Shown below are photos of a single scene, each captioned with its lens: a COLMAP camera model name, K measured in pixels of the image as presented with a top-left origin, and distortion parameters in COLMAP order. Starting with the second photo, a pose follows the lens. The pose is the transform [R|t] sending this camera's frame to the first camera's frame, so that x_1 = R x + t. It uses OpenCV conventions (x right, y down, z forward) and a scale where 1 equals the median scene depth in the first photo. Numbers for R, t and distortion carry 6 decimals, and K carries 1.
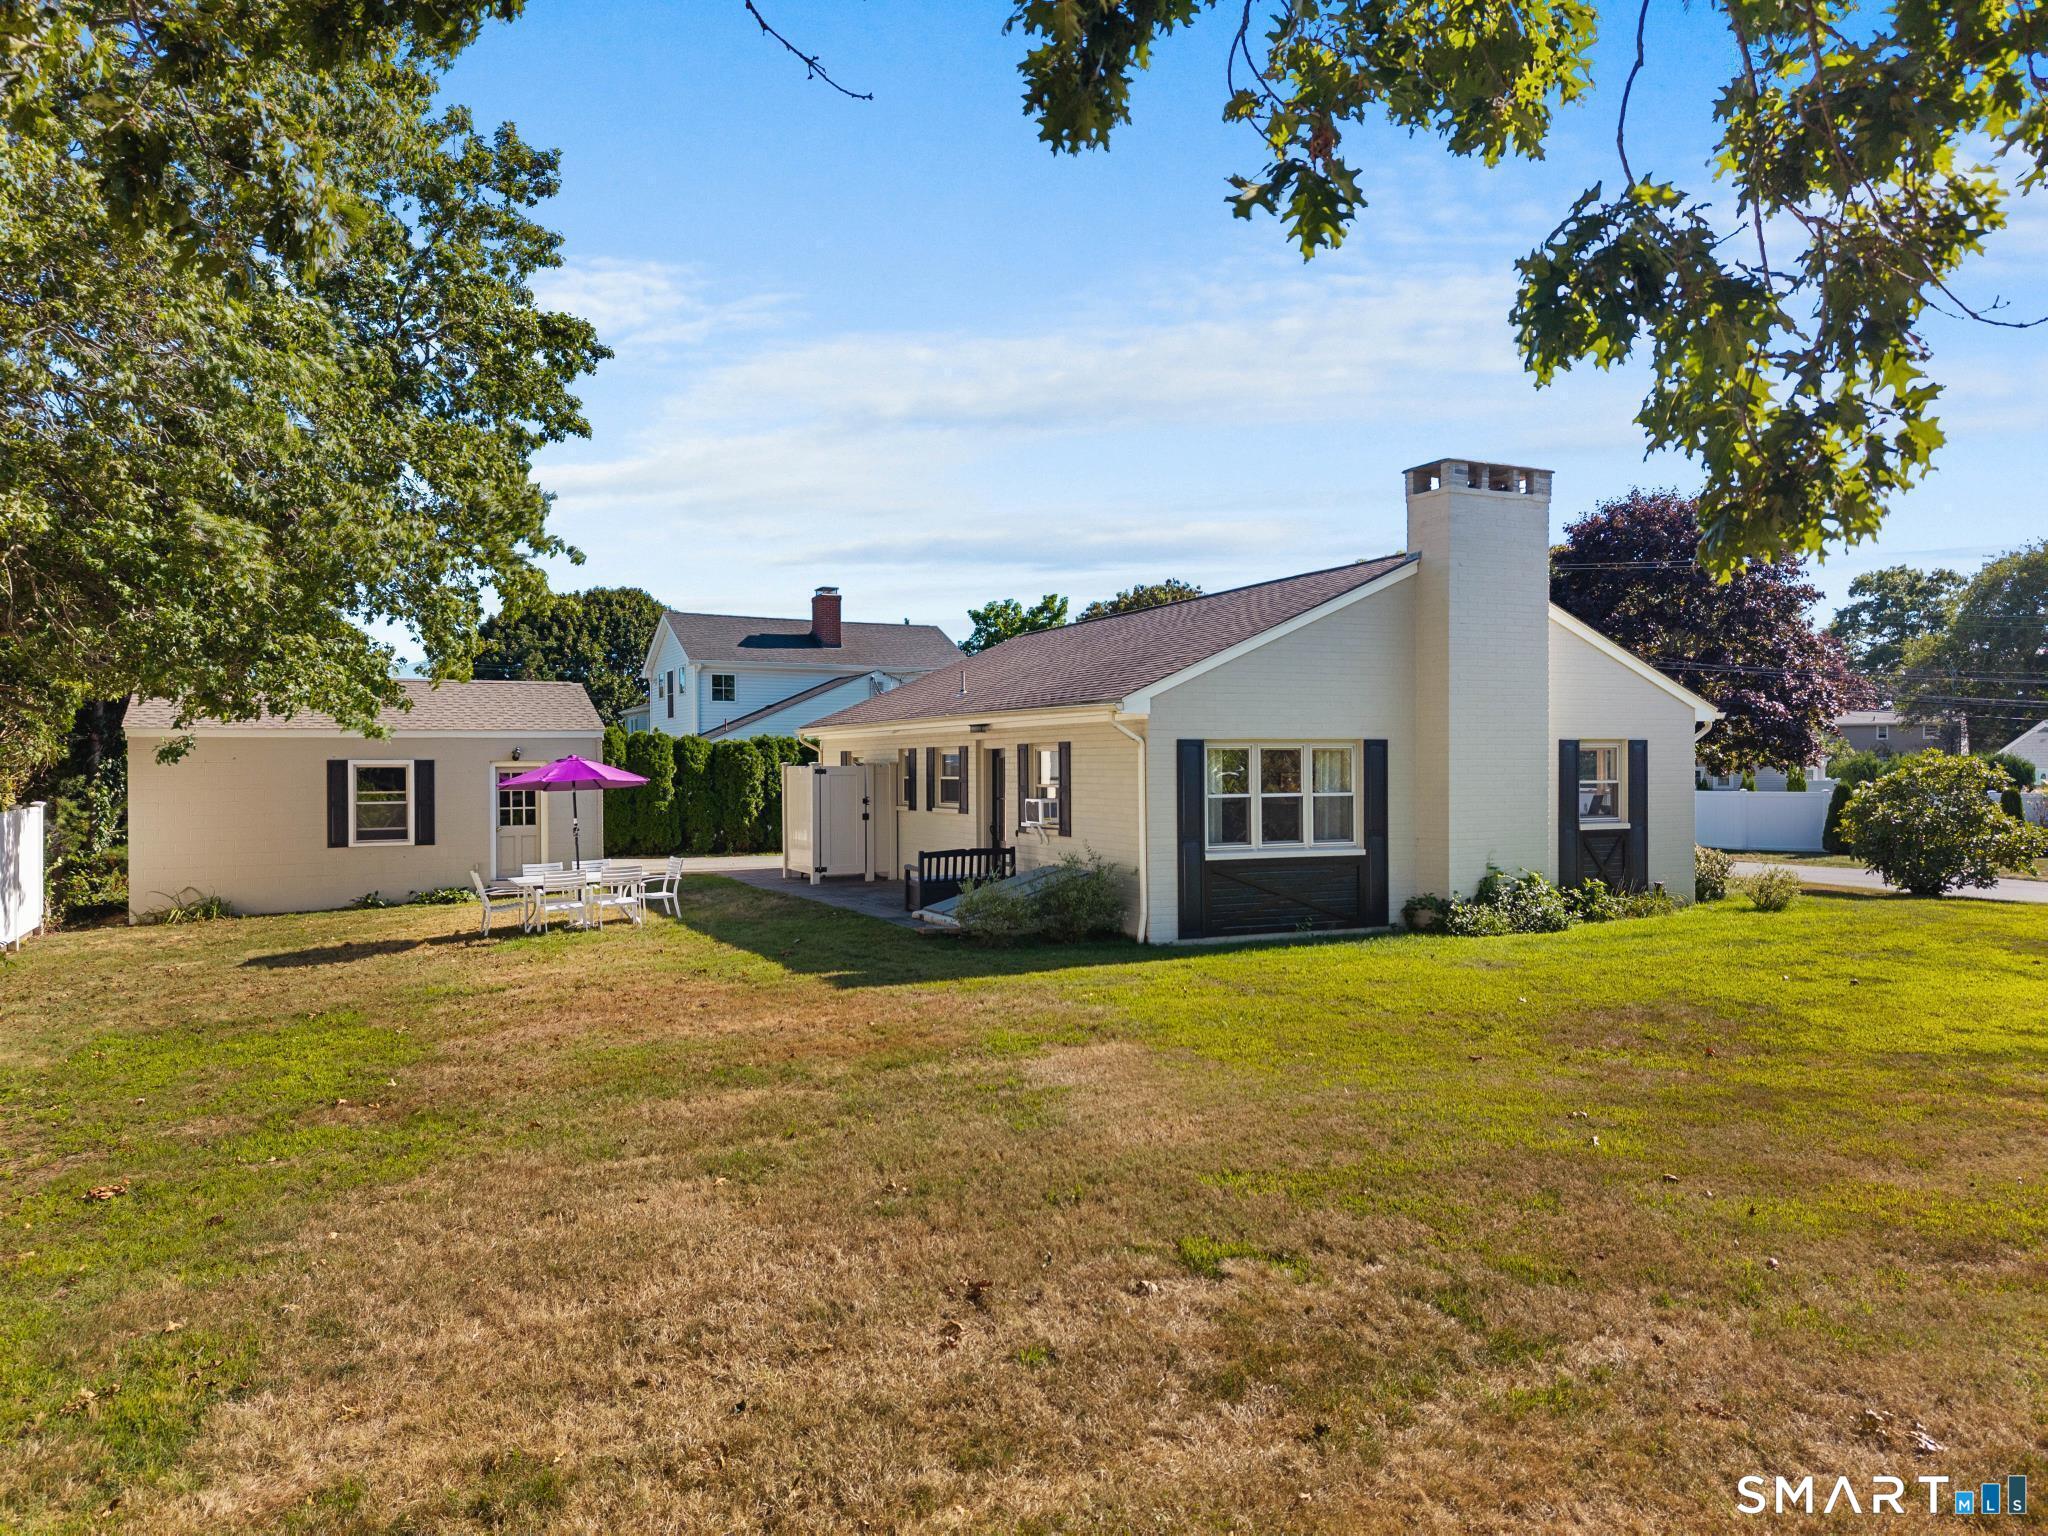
lens RADIAL K [[1364.9, 0, 1024.0], [0, 1364.9, 768.0], [0, 0, 1]] dist [-0.000406, 0.000085]
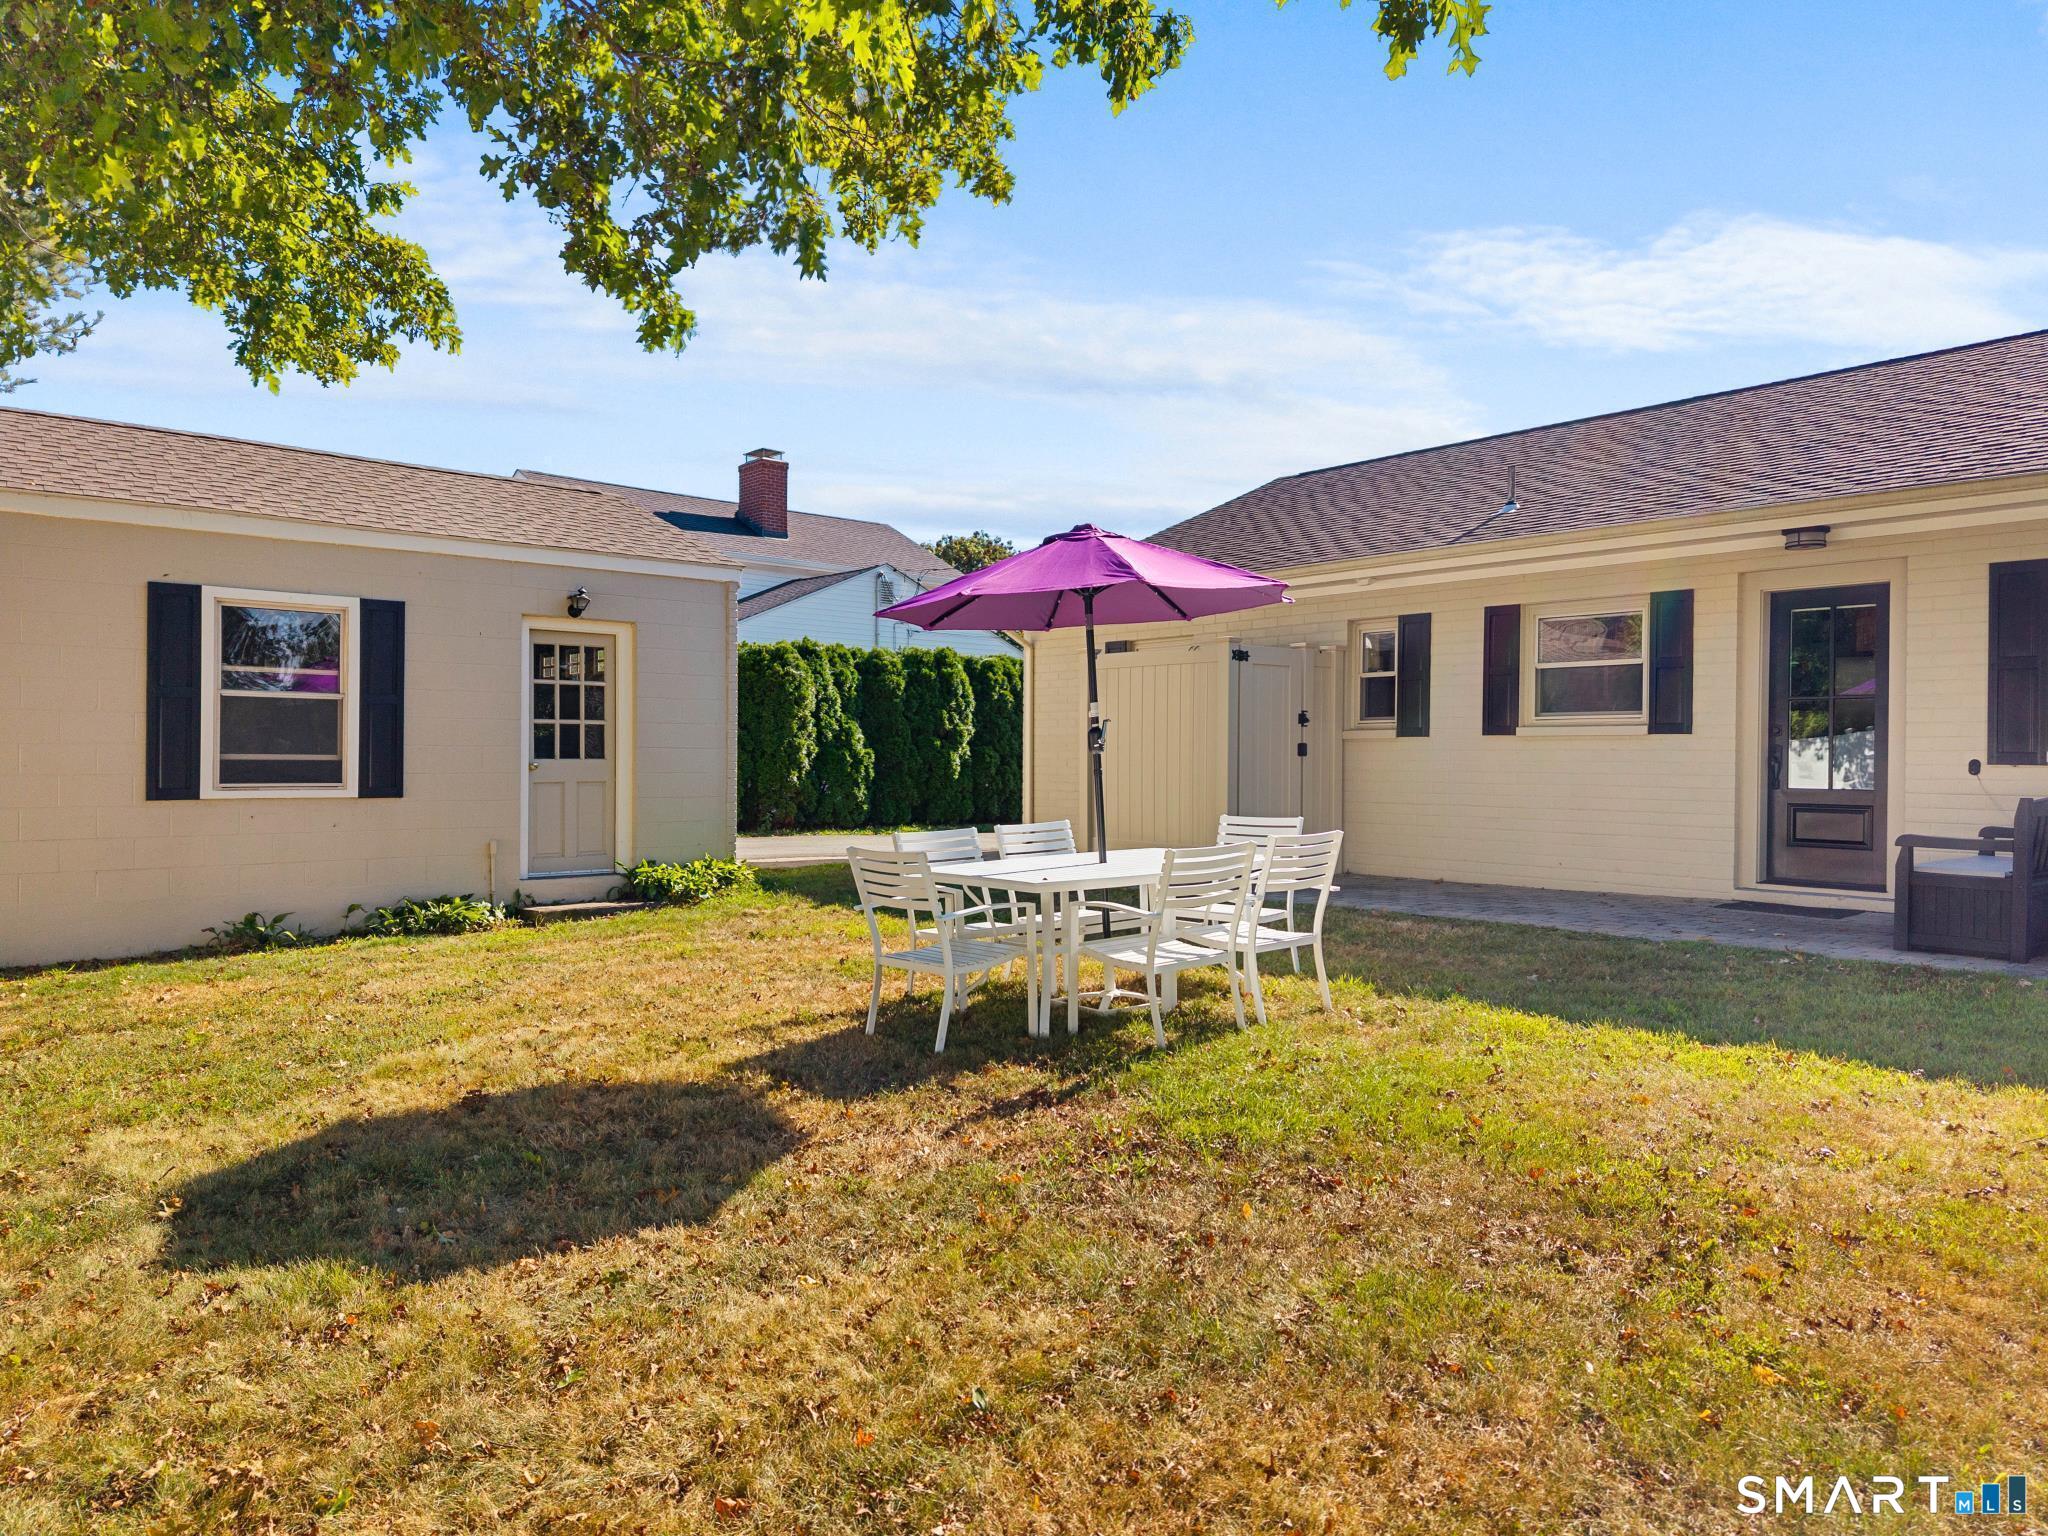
lens RADIAL K [[1364.9, 0, 1024.0], [0, 1364.9, 768.0], [0, 0, 1]] dist [-0.000406, 0.000085]
pose [[0.960387, 0.011959, 0.278413, -0.363593], [-0.012971, 0.999914, 0.001794, 0.043489], [-0.278367, -0.005334, 0.960460, 0.527881]]
